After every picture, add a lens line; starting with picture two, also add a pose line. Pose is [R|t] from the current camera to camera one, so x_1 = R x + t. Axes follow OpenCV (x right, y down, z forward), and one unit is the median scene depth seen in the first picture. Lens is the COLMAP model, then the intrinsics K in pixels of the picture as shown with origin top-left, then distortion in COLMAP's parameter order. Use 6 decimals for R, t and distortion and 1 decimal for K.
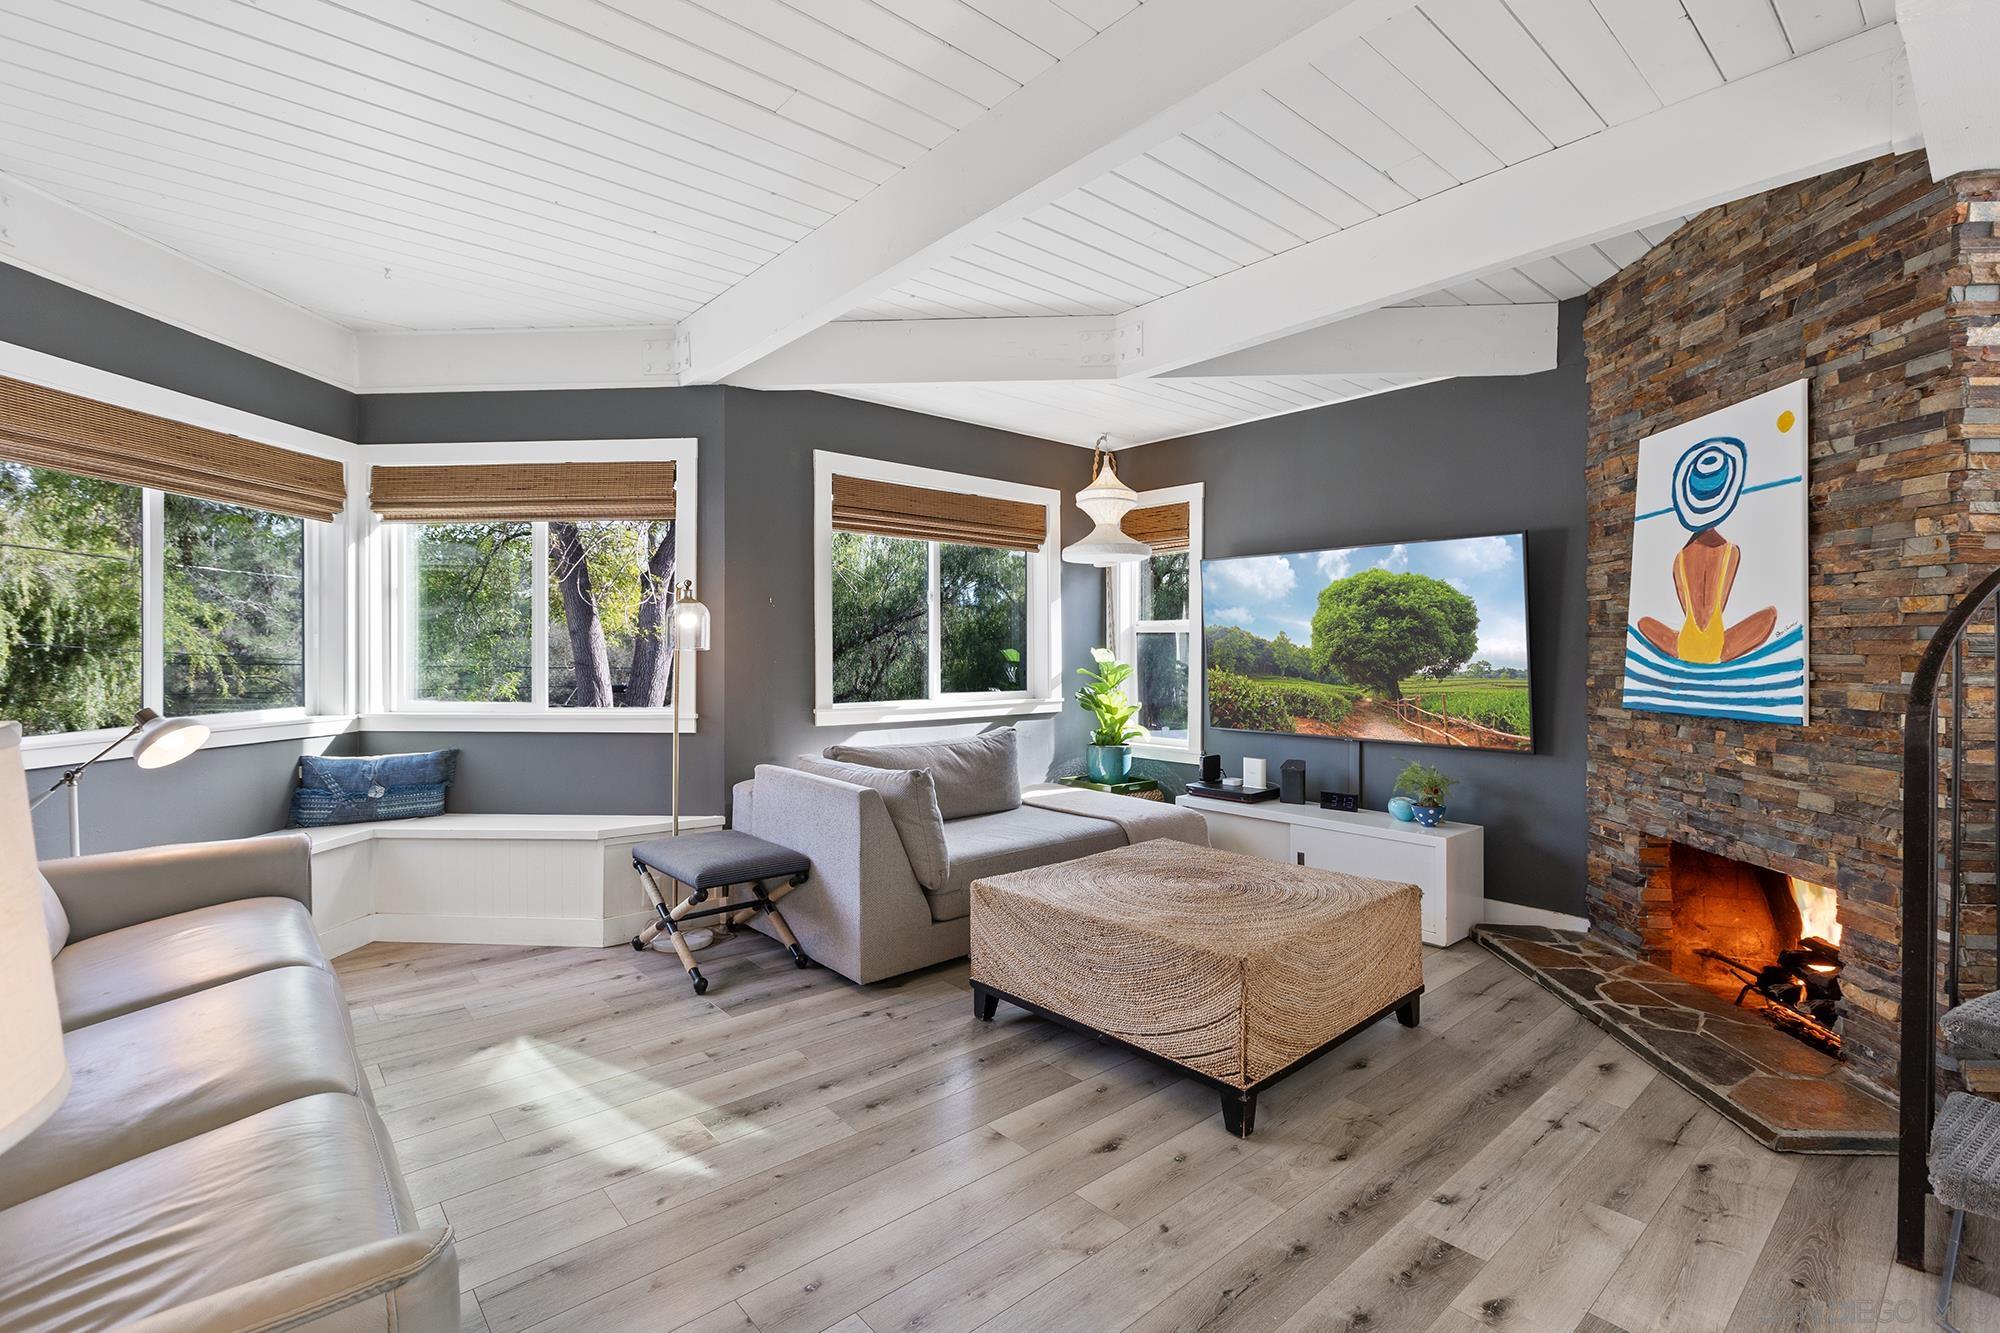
lens RADIAL K [[901.0, 0, 1008.1], [0, 901.0, 661.5], [0, 0, 1]] dist [0.003093, -0.002396]
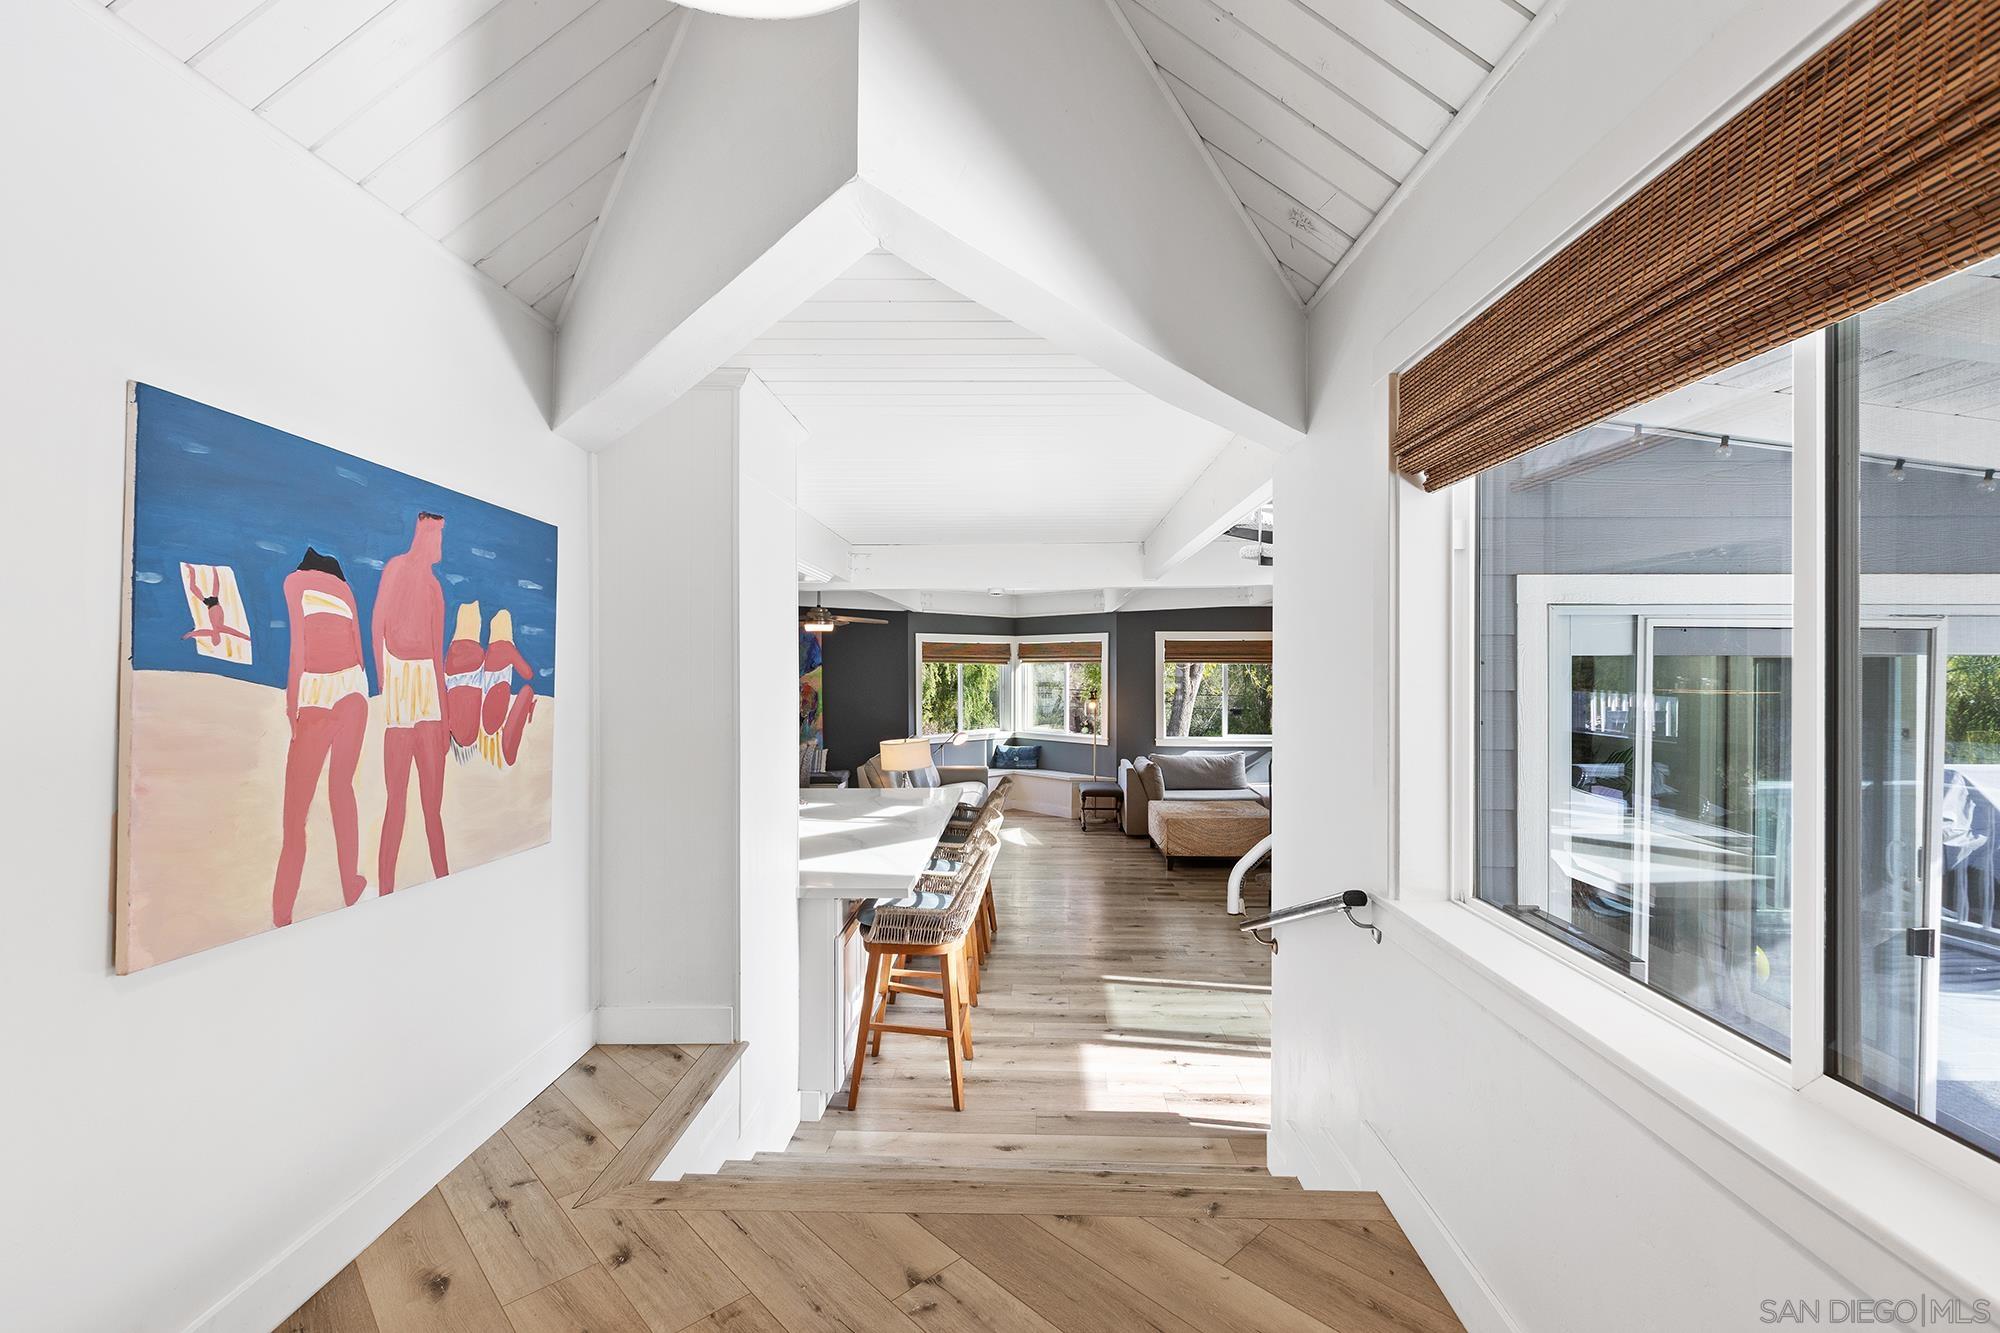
lens RADIAL K [[901.0, 0, 996.7], [0, 901.0, 667.1], [0, 0, 1]] dist [0.003093, -0.002396]
pose [[0.722504, -0.000586, -0.691366, 1.208101], [-0.008922, 0.999908, -0.010172, -0.115653], [0.691309, 0.013517, 0.722433, -1.096649]]
